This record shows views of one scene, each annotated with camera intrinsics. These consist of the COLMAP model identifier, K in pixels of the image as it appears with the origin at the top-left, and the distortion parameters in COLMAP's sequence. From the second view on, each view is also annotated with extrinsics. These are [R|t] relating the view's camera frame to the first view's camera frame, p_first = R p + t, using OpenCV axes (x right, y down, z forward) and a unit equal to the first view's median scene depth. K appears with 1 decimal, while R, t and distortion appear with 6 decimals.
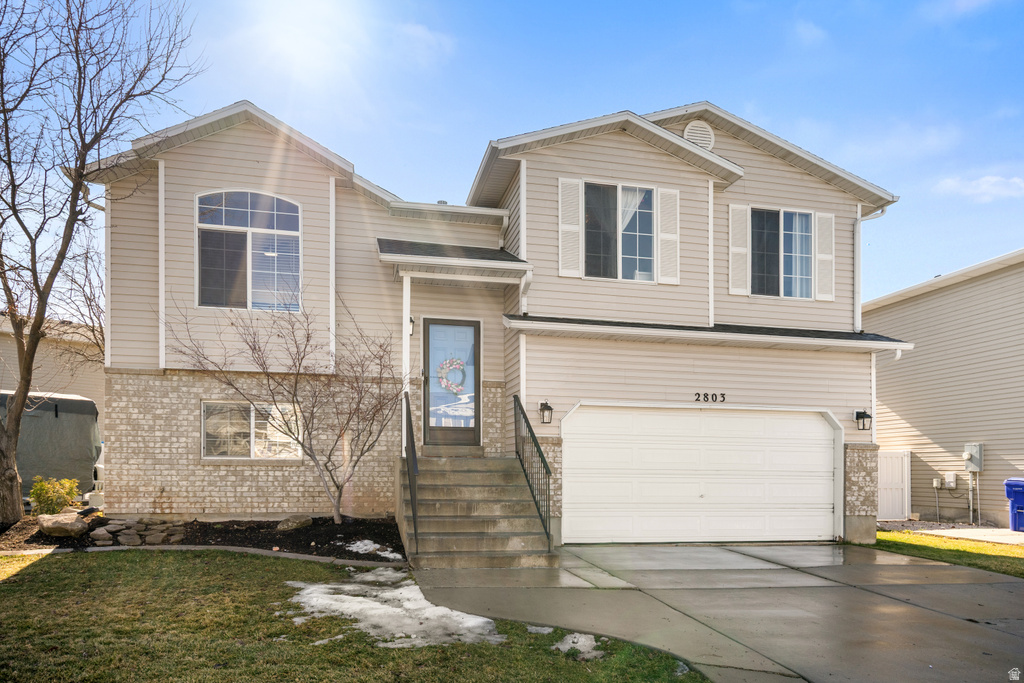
lens RADIAL K [[633.5, 0, 505.7], [0, 633.5, 365.5], [0, 0, 1]] dist [0.004344, -0.002192]
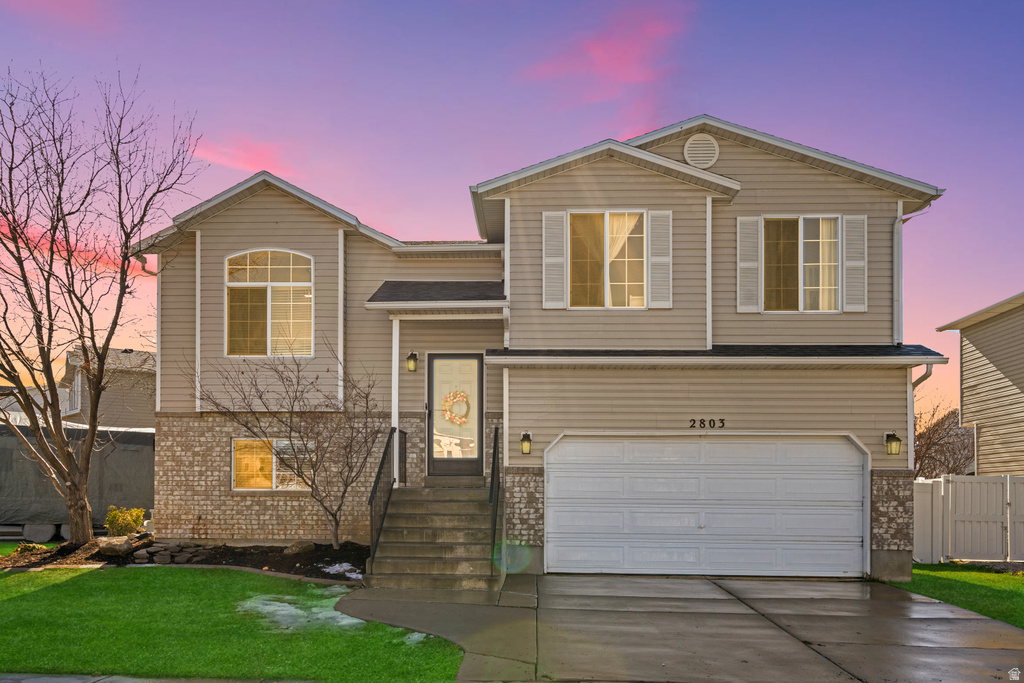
lens RADIAL K [[759.2, 0, 512.5], [0, 759.2, 341.5], [0, 0, 1]] dist [0.006166, -0.007089]
pose [[0.971875, -0.049613, -0.230213, 0.327464], [0.039809, 0.998099, -0.047041, -0.033703], [0.232110, 0.036553, 0.972003, -0.208161]]
